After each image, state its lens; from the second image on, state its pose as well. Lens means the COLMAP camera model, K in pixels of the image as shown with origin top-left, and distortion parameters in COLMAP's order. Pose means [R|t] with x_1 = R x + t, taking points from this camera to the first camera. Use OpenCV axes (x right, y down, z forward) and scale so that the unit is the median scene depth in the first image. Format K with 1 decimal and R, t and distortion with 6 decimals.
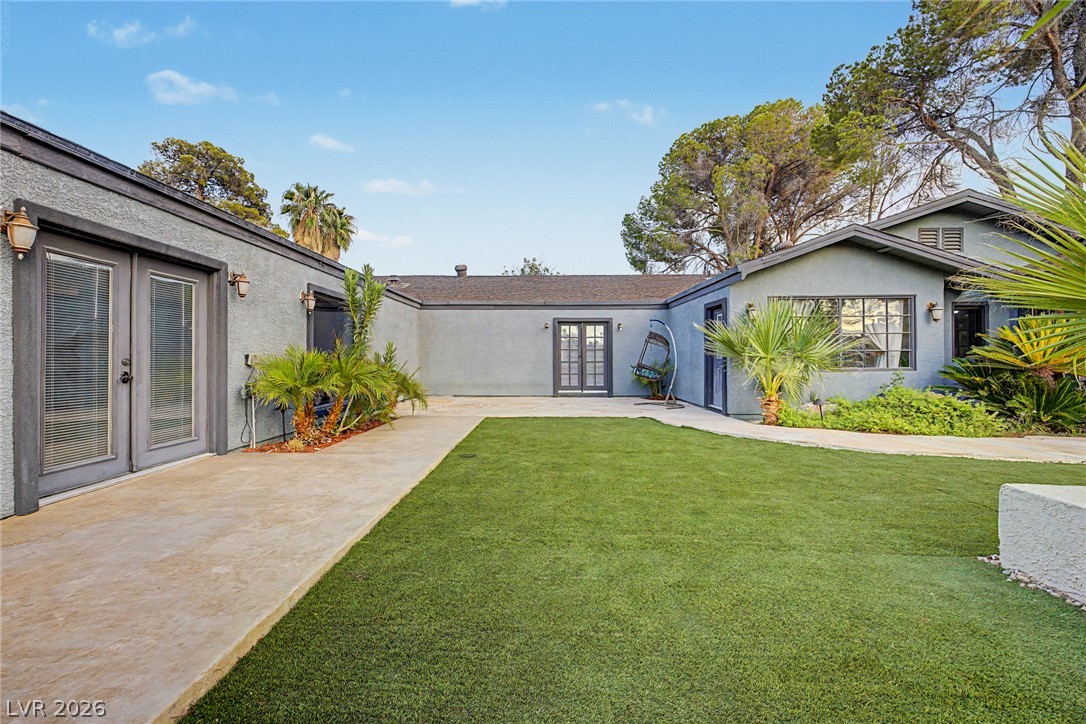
lens RADIAL K [[464.2, 0, 538.9], [0, 464.2, 354.7], [0, 0, 1]] dist [0.007657, 0.000053]
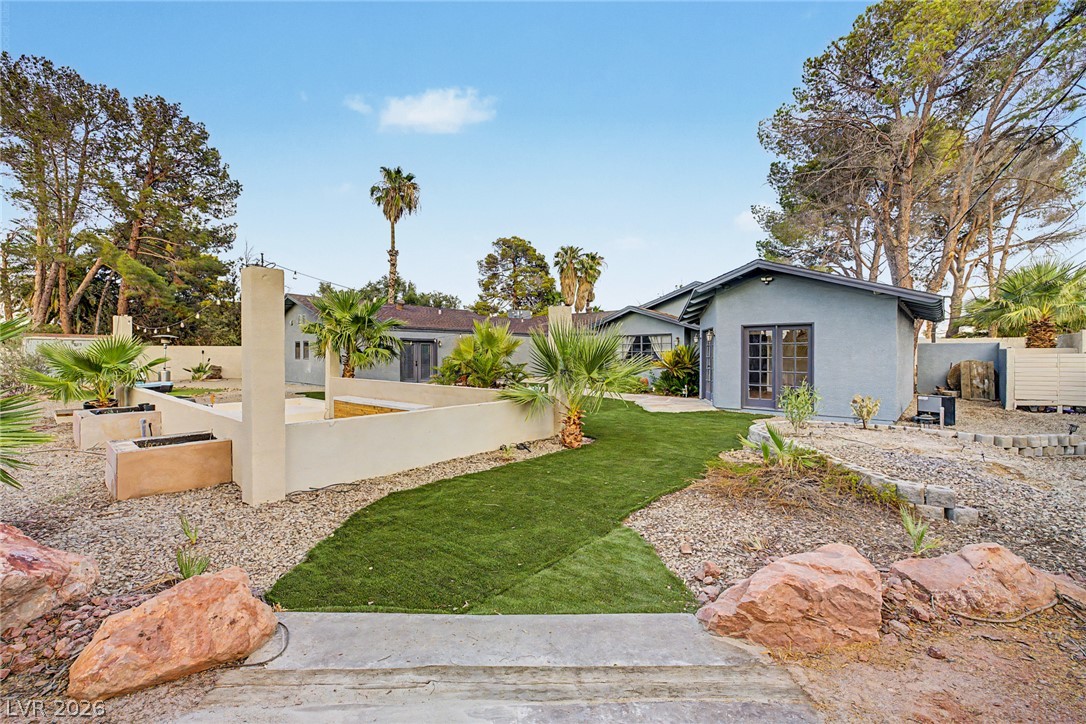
lens RADIAL K [[464.2, 0, 538.9], [0, 464.2, 354.7], [0, 0, 1]] dist [0.007657, 0.000053]
pose [[0.769956, 0.015935, -0.637898, 1.129794], [-0.009914, 0.999866, 0.013010, -0.036736], [0.638020, -0.003693, 0.770011, -0.717881]]
